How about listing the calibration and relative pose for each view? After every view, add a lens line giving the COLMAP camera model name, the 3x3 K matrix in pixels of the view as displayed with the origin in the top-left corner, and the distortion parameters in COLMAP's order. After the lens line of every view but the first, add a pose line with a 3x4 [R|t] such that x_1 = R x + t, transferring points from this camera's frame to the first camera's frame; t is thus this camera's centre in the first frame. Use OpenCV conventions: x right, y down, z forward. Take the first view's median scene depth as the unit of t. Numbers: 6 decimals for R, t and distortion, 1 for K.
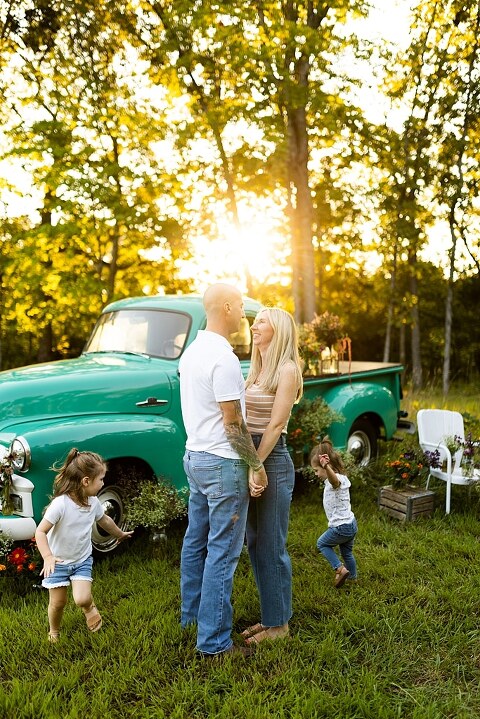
lens RADIAL K [[675.3, 0, 242.4], [0, 675.3, 359.9], [0, 0, 1]] dist [-0.002465, 0.000000]
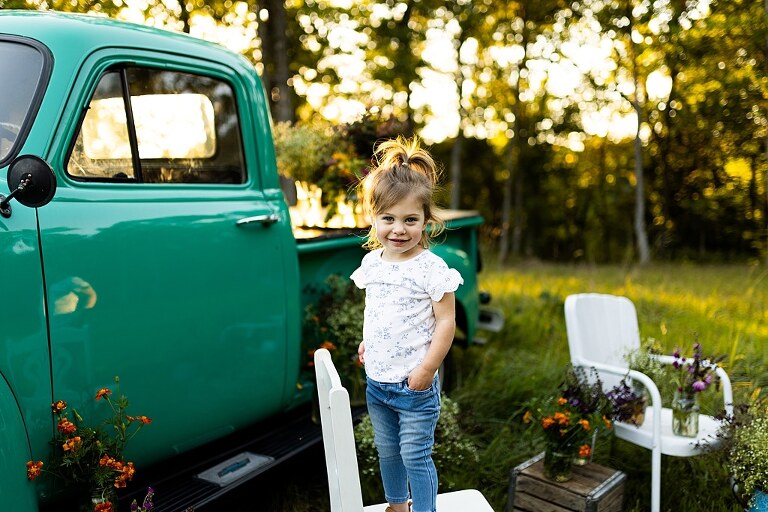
lens RADIAL K [[721.4, 0, 379.1], [0, 721.4, 261.1], [0, 0, 1]] dist [-0.002465, 0.000000]
pose [[0.969900, -0.006352, 0.243420, -0.000156], [-0.004494, 0.999023, 0.043975, 0.008042], [-0.243461, -0.043746, 0.968924, 0.161023]]
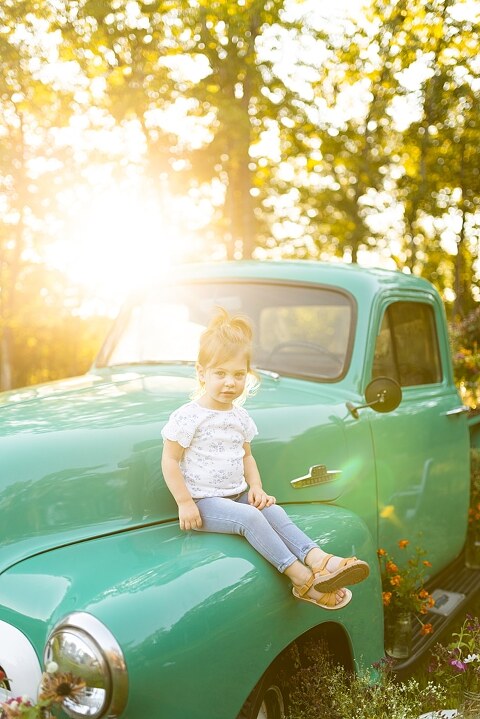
lens RADIAL K [[675.3, 0, 230.0], [0, 675.3, 359.1], [0, 0, 1]] dist [-0.002465, 0.000000]
pose [[0.987213, 0.023960, 0.157593, -0.068109], [-0.020757, 0.999544, -0.021936, -0.001251], [-0.158047, 0.018384, 0.987260, 0.142145]]
